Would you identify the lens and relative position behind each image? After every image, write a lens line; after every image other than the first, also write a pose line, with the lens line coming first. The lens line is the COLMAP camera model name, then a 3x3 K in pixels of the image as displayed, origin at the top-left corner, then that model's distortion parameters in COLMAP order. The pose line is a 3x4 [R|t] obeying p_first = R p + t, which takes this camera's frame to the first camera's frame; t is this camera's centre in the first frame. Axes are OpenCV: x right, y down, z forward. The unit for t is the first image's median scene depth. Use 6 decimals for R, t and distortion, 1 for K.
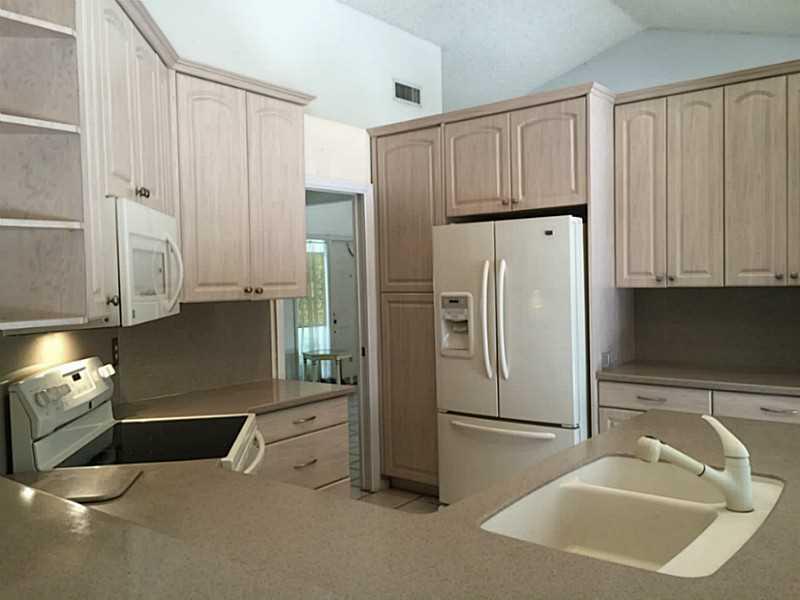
lens RADIAL K [[695.2, 0, 403.7], [0, 695.2, 300.2], [0, 0, 1]] dist [0.088776, -0.098105]
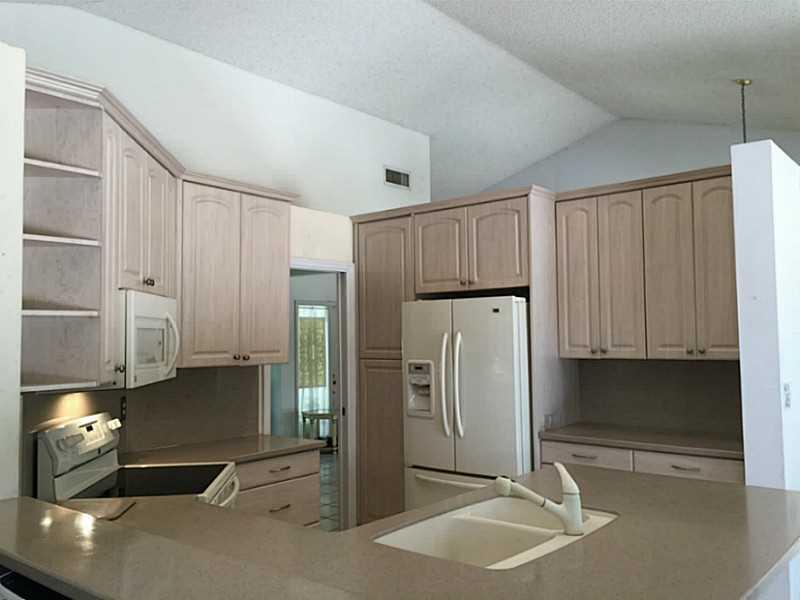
lens RADIAL K [[695.2, 0, 395.9], [0, 695.2, 302.1], [0, 0, 1]] dist [0.088776, -0.098105]
pose [[0.999341, 0.009121, -0.035124, 0.080950], [-0.012018, 0.996461, -0.083187, -0.011265], [0.034241, 0.083555, 0.995915, -0.164866]]
